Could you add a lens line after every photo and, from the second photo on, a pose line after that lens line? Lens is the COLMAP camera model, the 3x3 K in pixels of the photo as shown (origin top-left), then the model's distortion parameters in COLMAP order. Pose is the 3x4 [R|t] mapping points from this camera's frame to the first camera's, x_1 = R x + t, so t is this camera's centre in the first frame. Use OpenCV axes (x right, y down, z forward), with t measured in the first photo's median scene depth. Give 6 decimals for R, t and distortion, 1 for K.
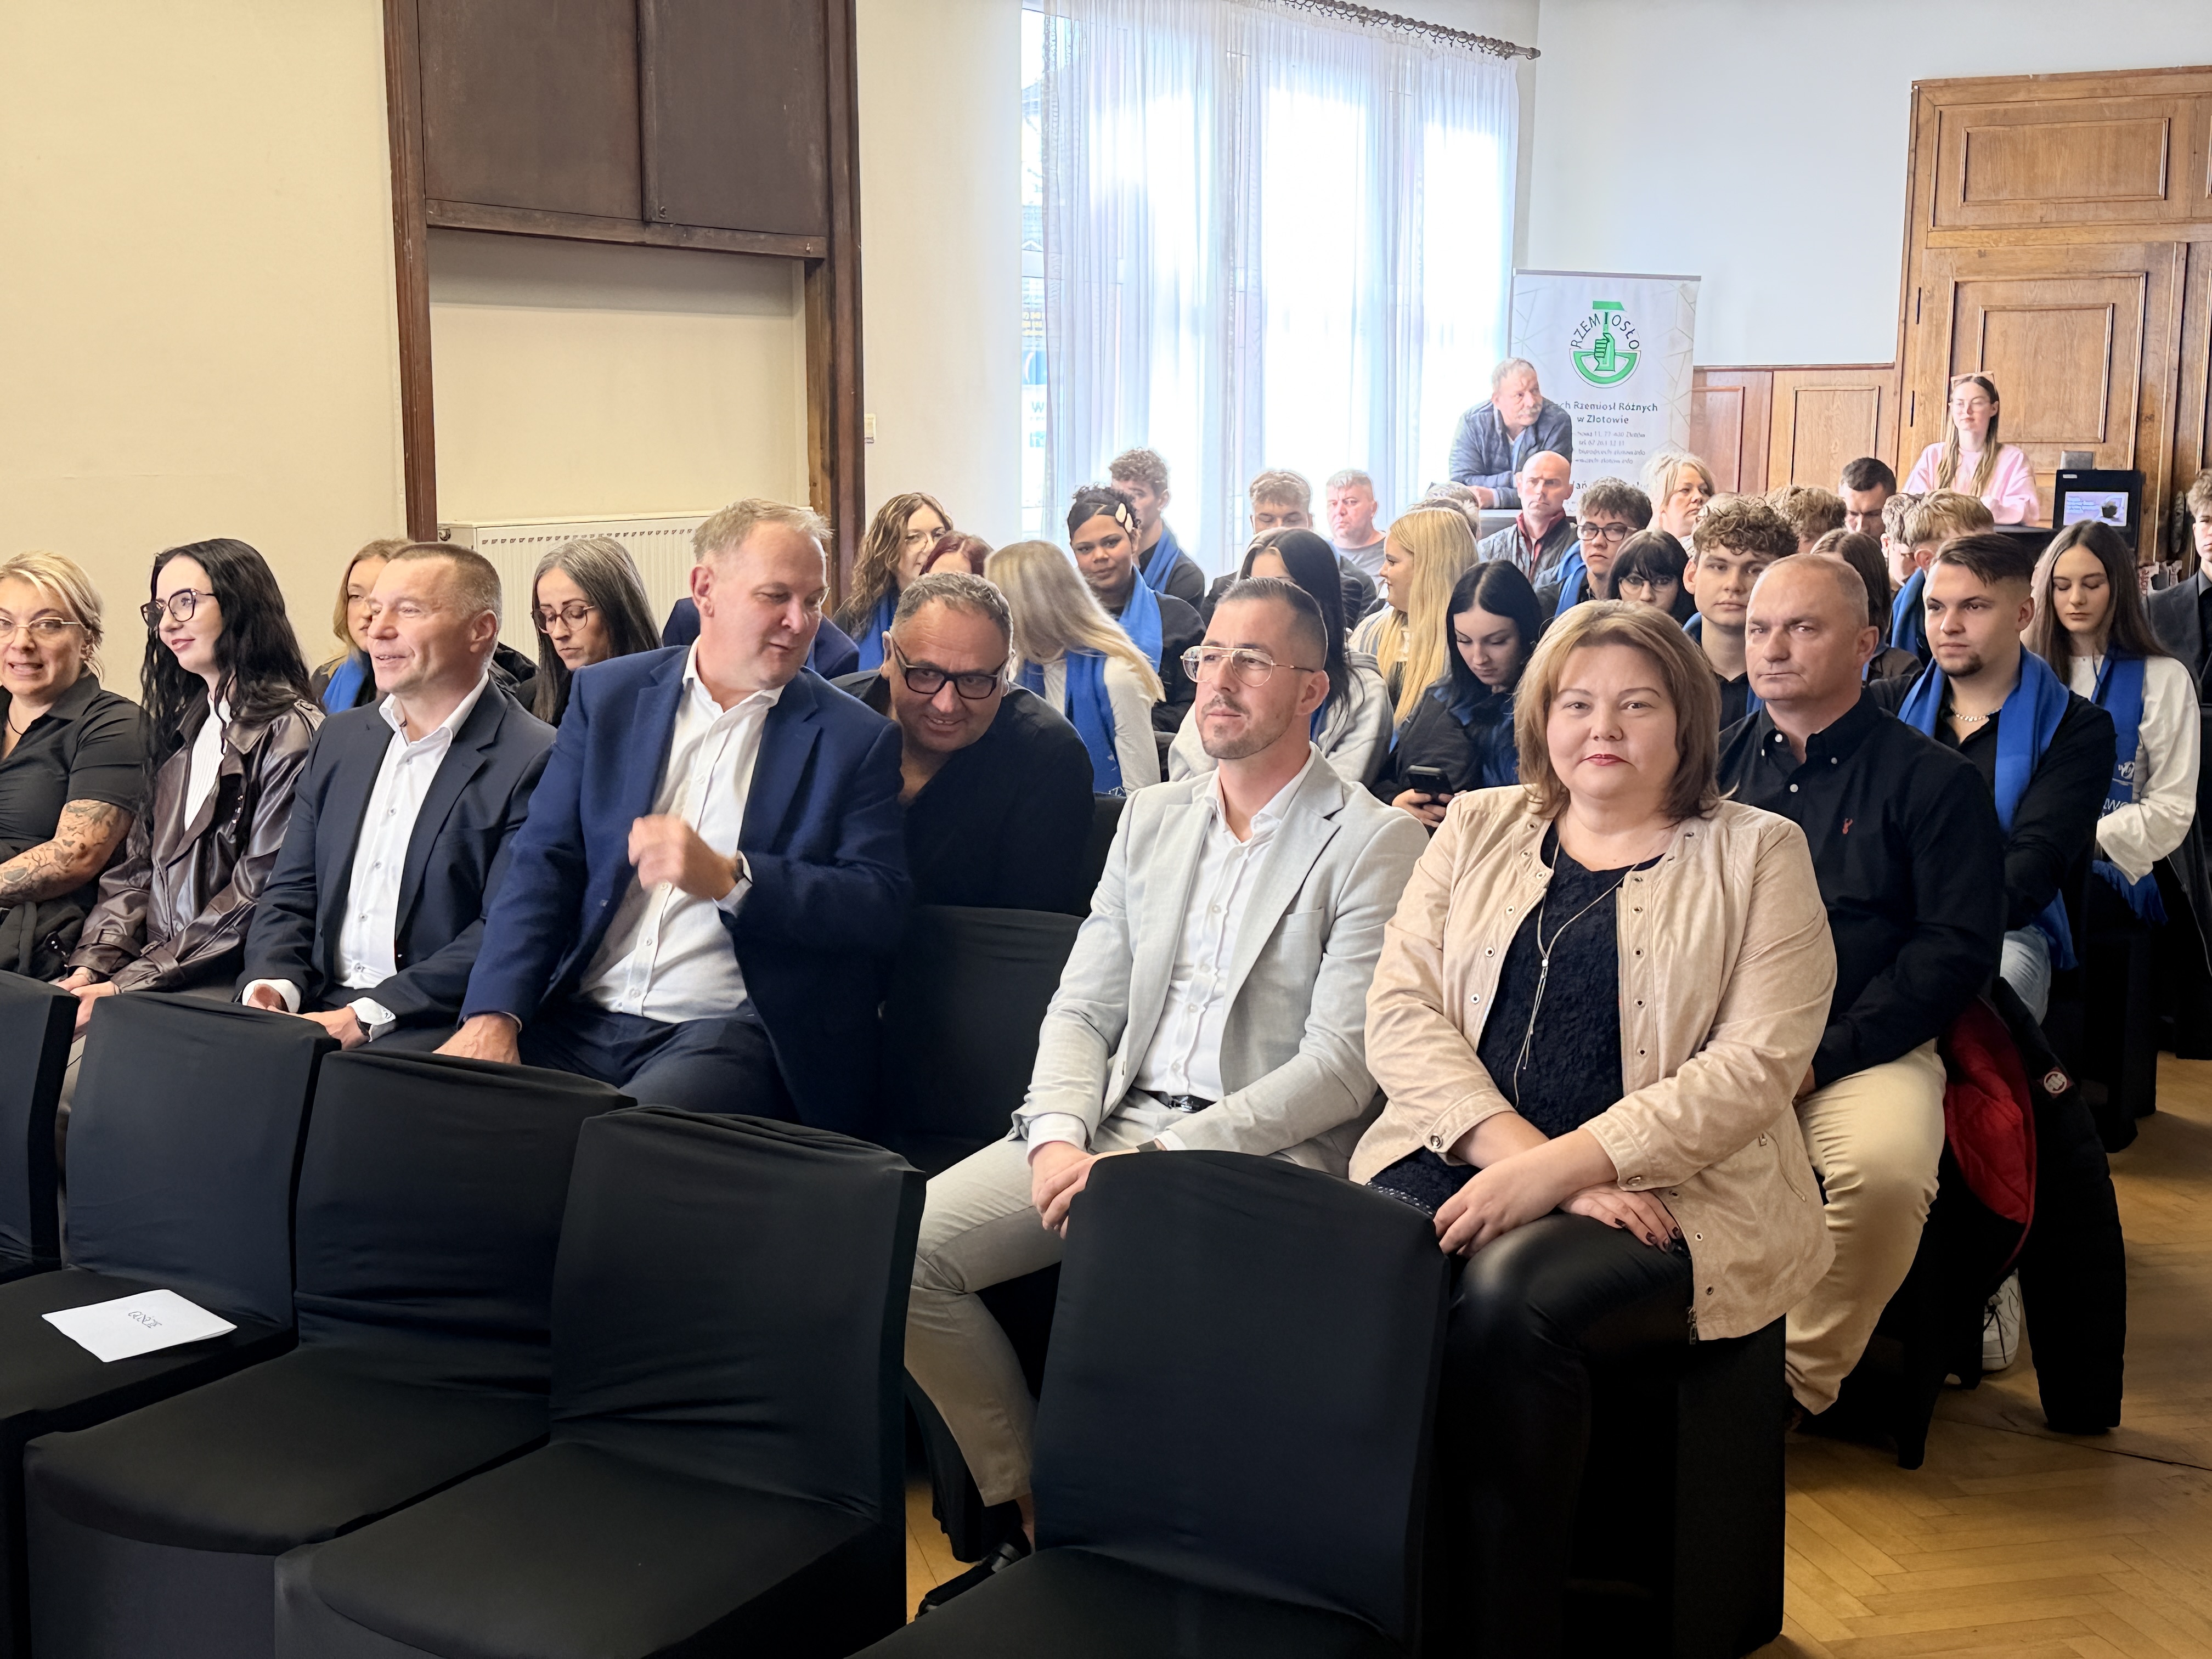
lens RADIAL K [[2824.2, 0, 1106.4], [0, 2824.2, 824.9], [0, 0, 1]] dist [0.251594, -0.559679]
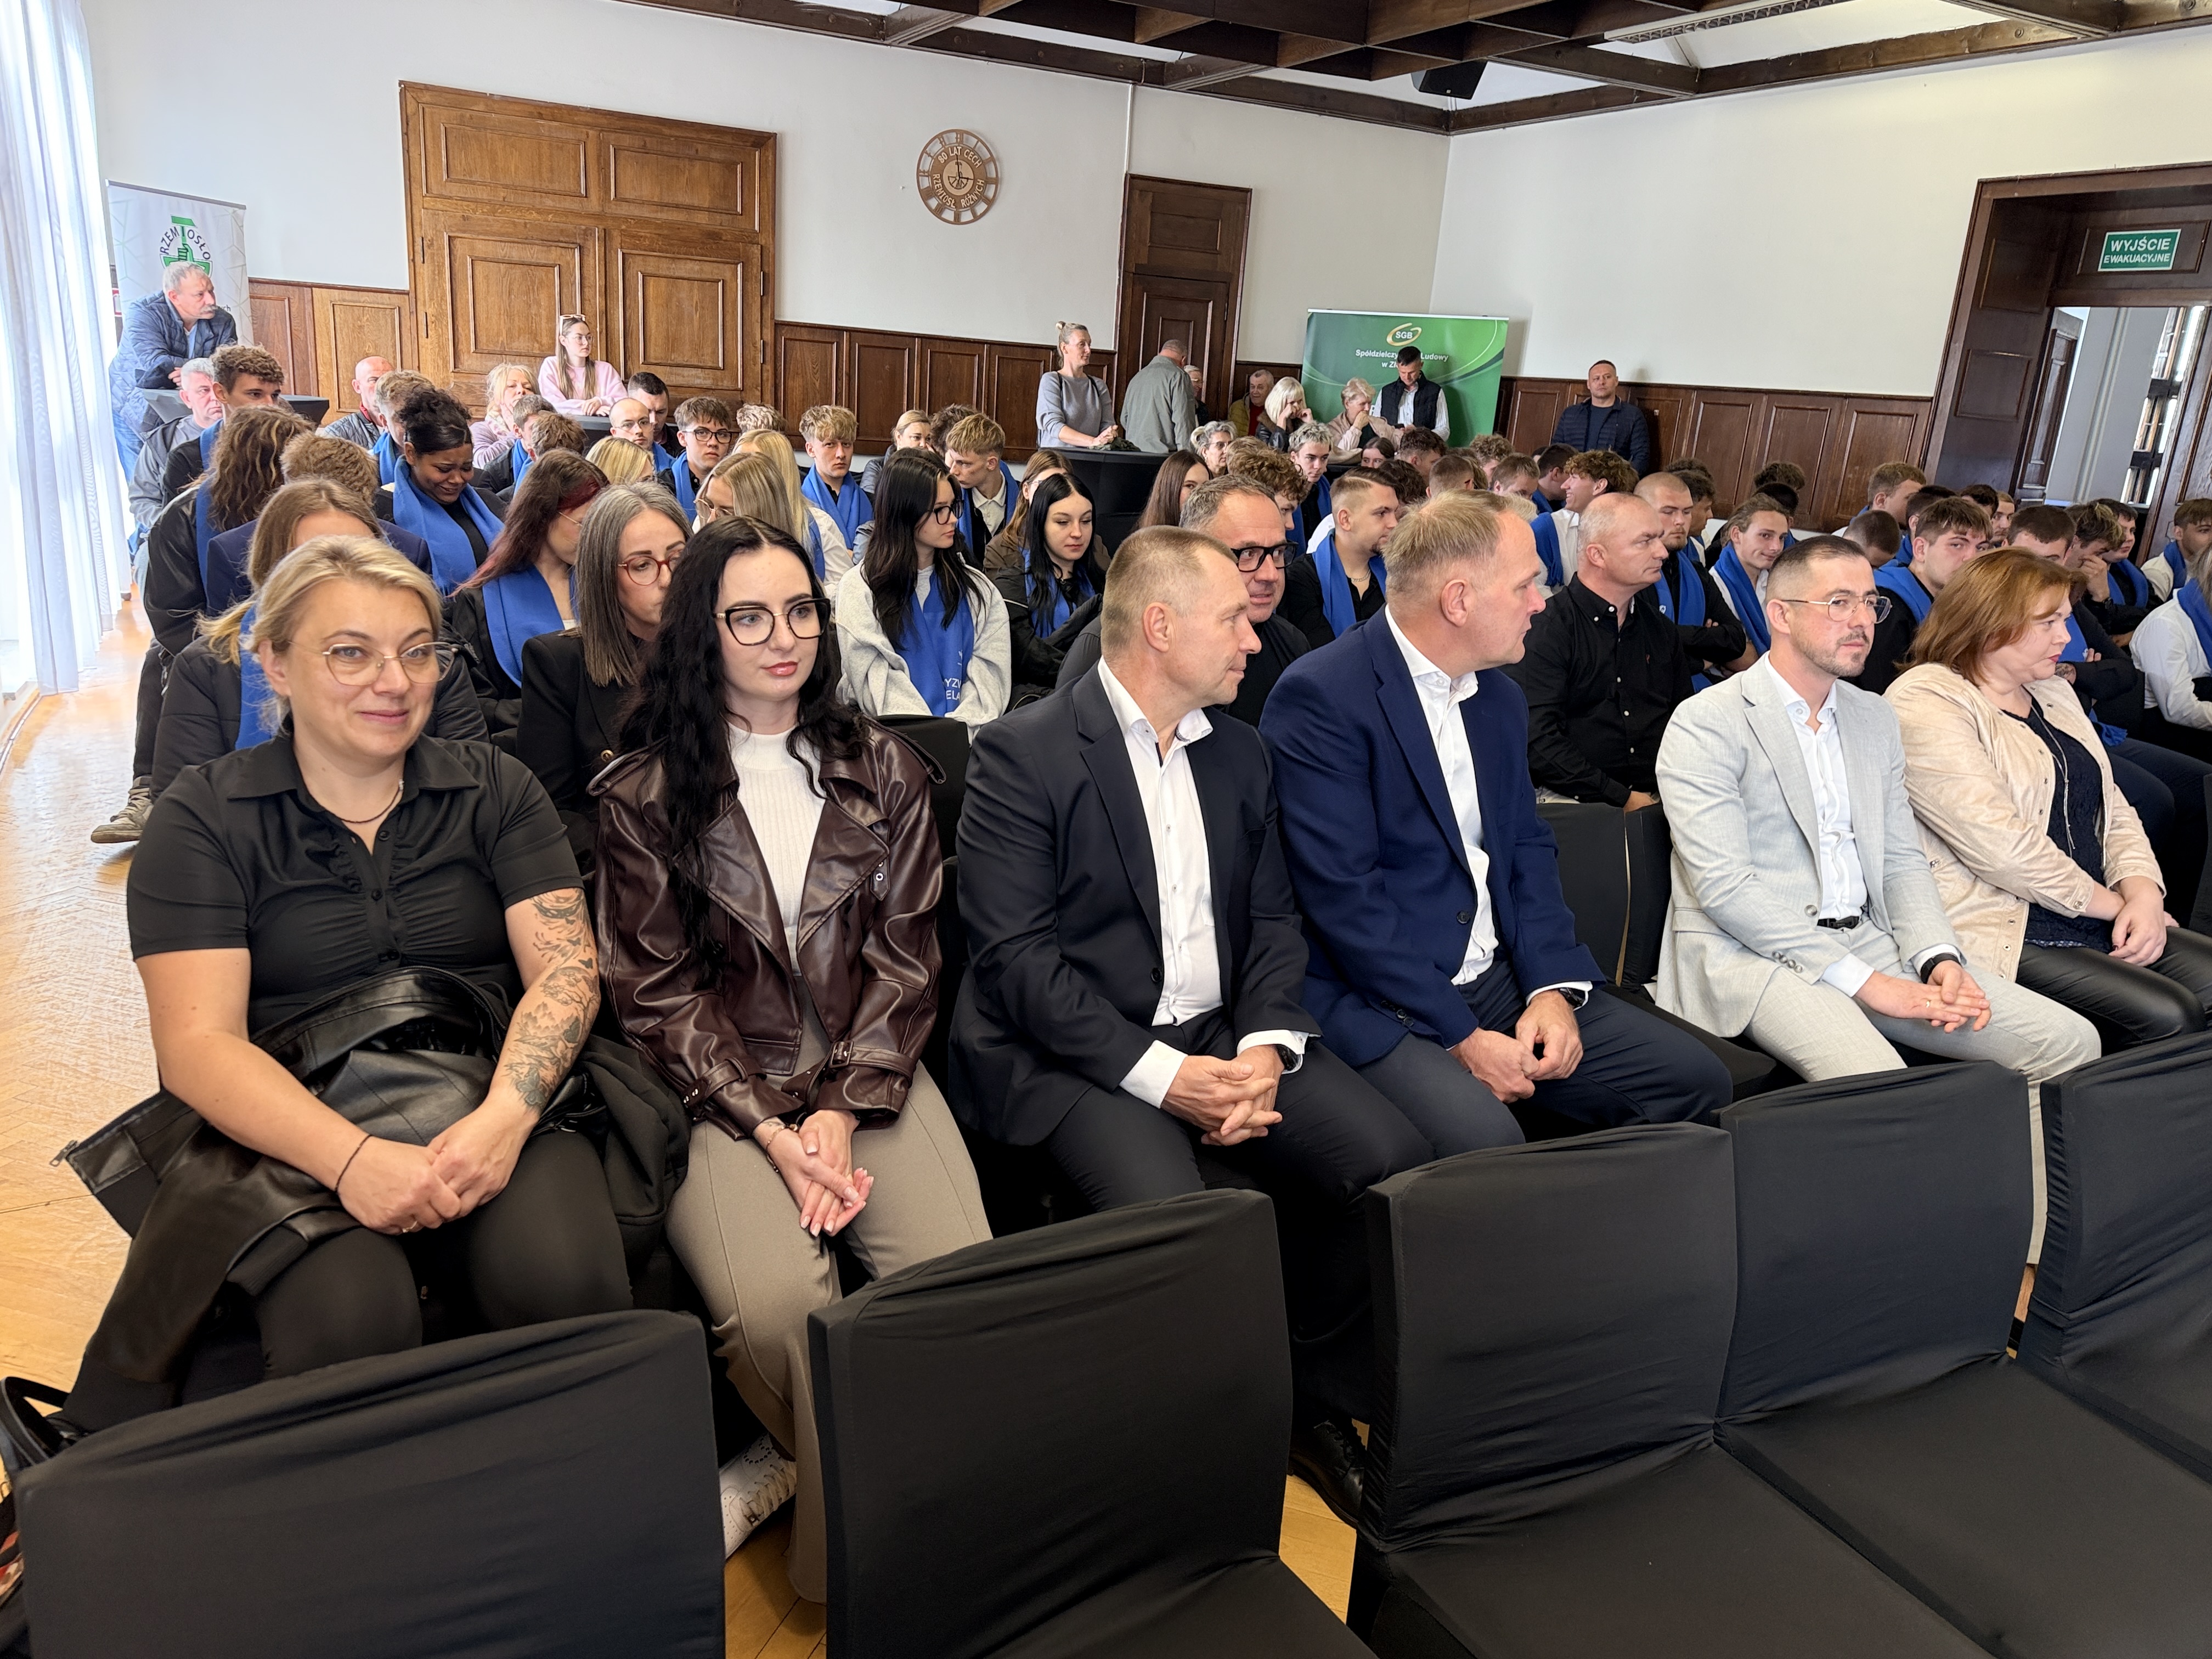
lens RADIAL K [[1596.5, 0, 1104.4], [0, 1596.5, 836.3], [0, 0, 1]] dist [0.024944, -0.033013]
pose [[0.542422, -0.198560, 0.816304, -0.242449], [0.058209, 0.978215, 0.199265, -0.037102], [-0.838087, -0.060570, 0.542164, 0.283701]]
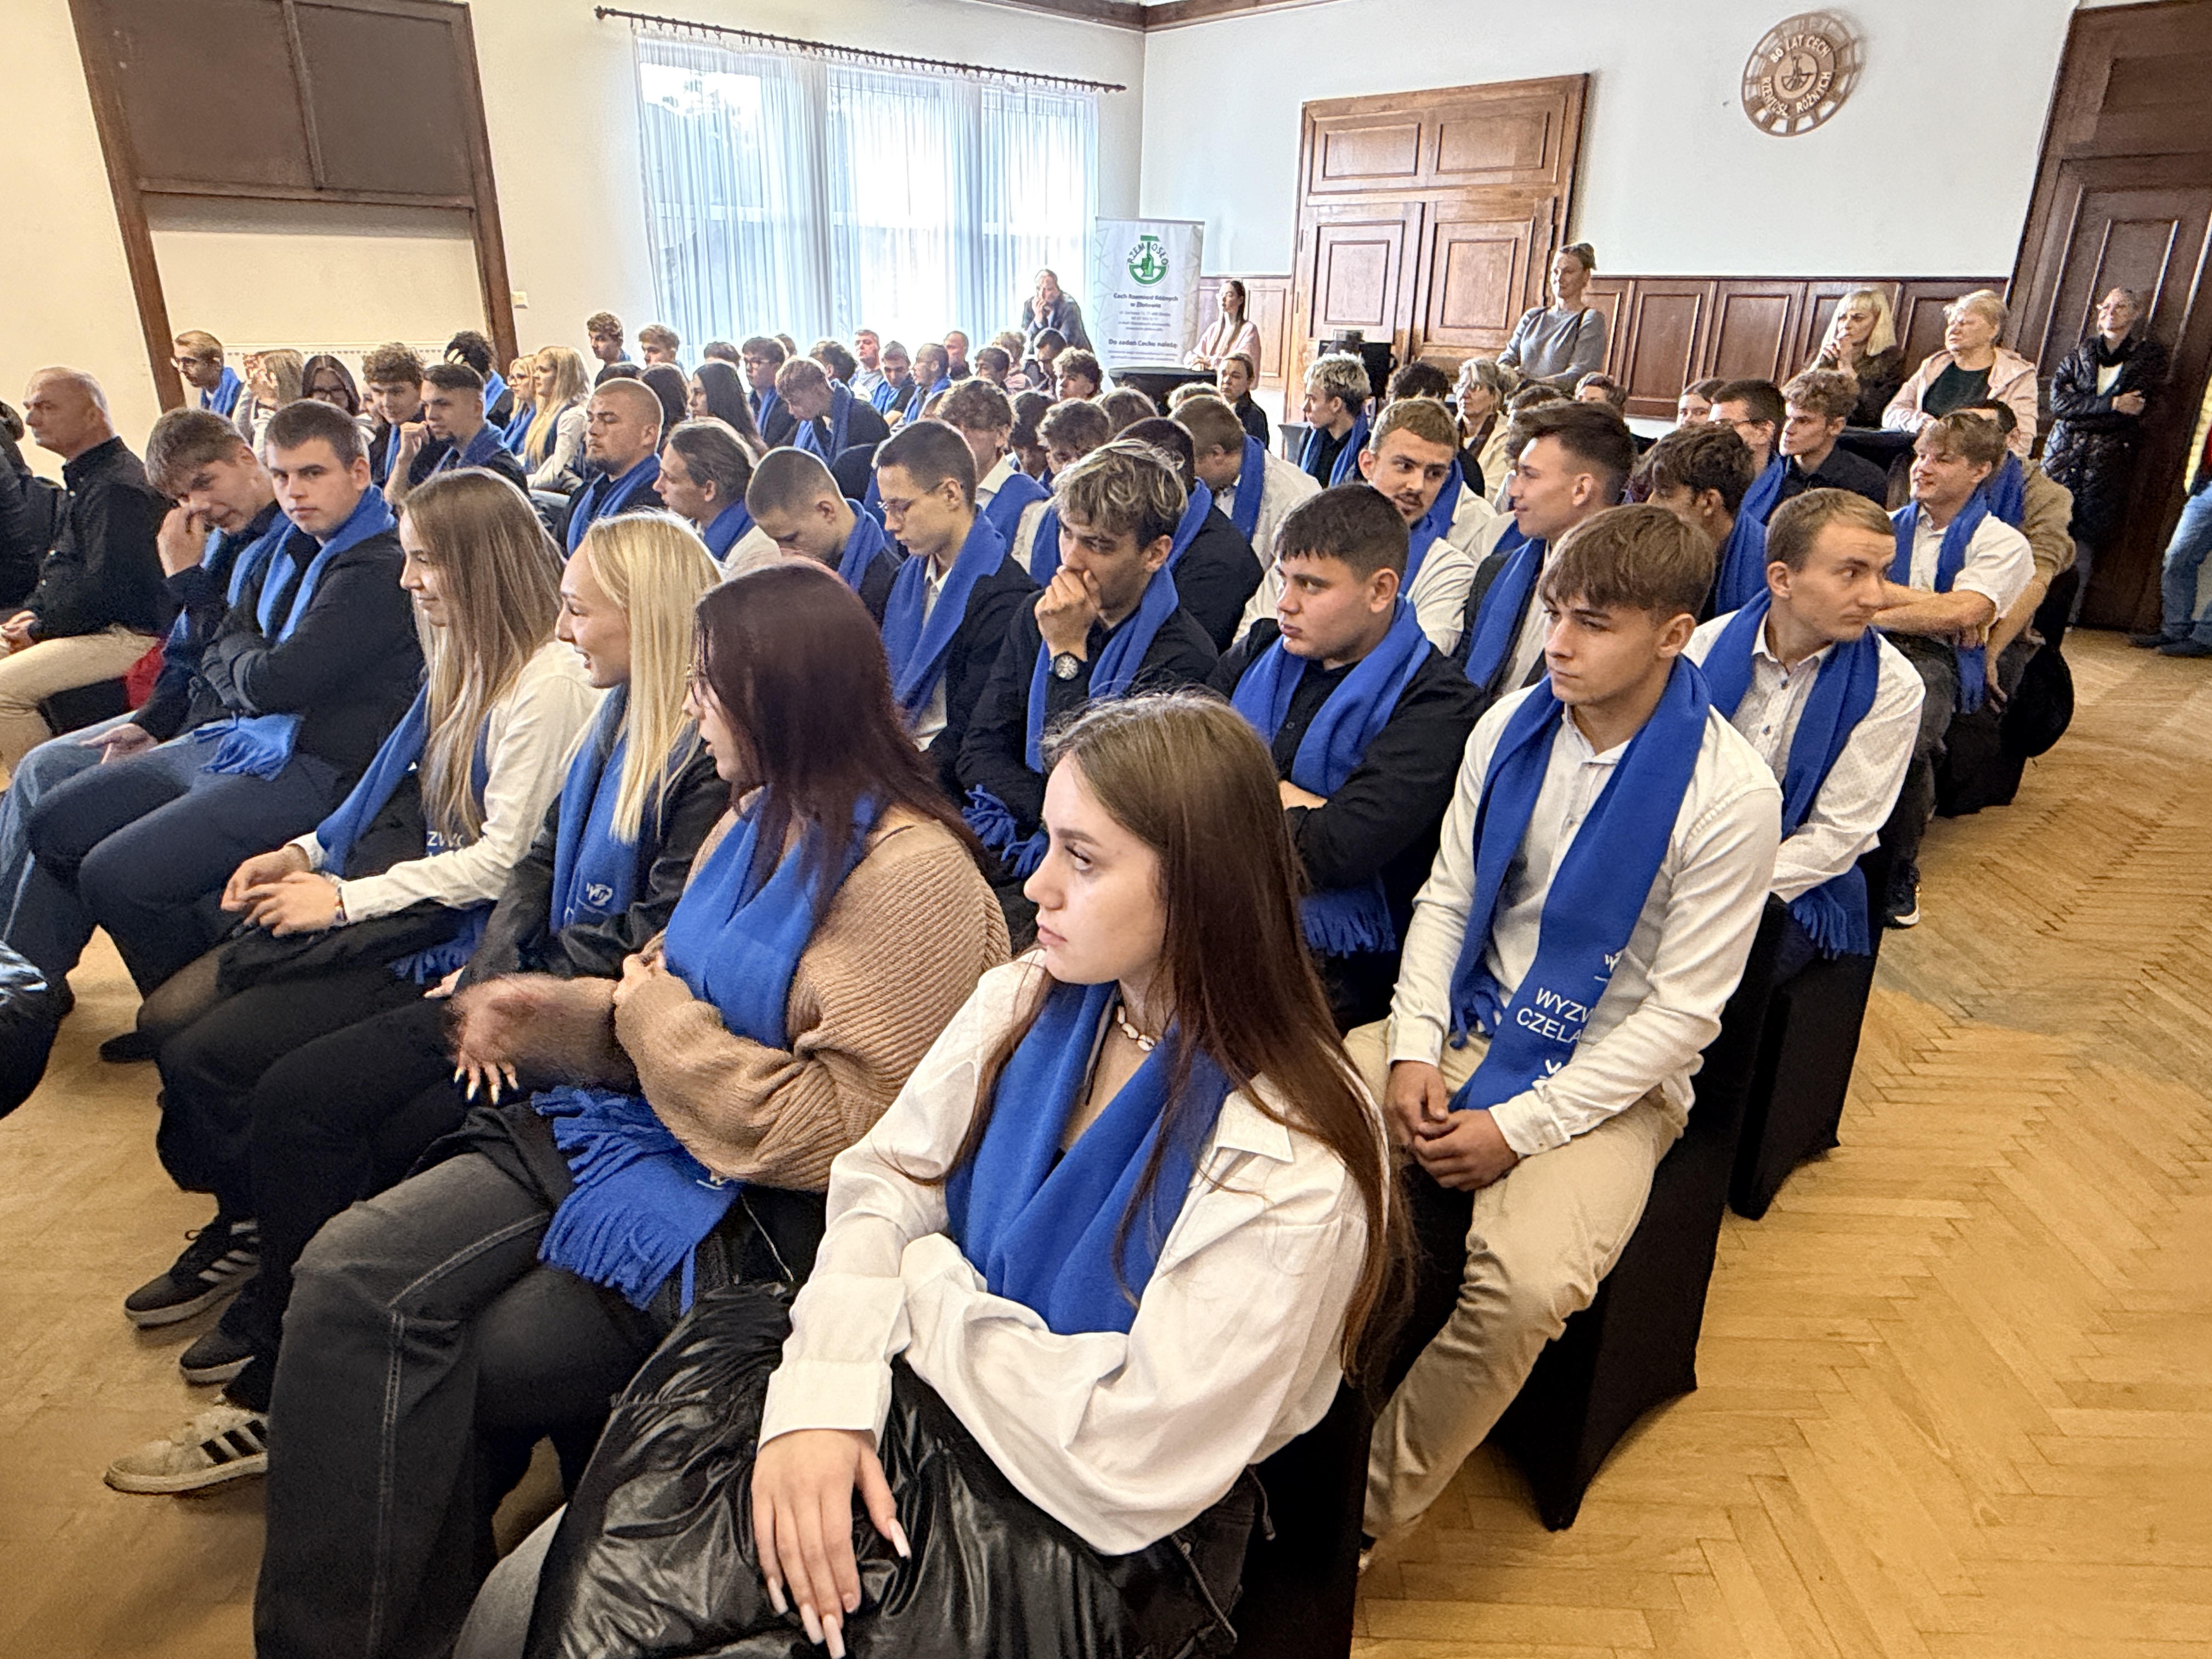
lens RADIAL K [[1369.1, 0, 1100.4], [0, 1369.1, 827.9], [0, 0, 1]] dist [0.003630, 0.001139]
pose [[0.960984, 0.109316, -0.254087, 0.426684], [-0.050585, 0.972556, 0.227105, -0.015548], [0.271940, -0.205391, 0.940140, 0.109963]]
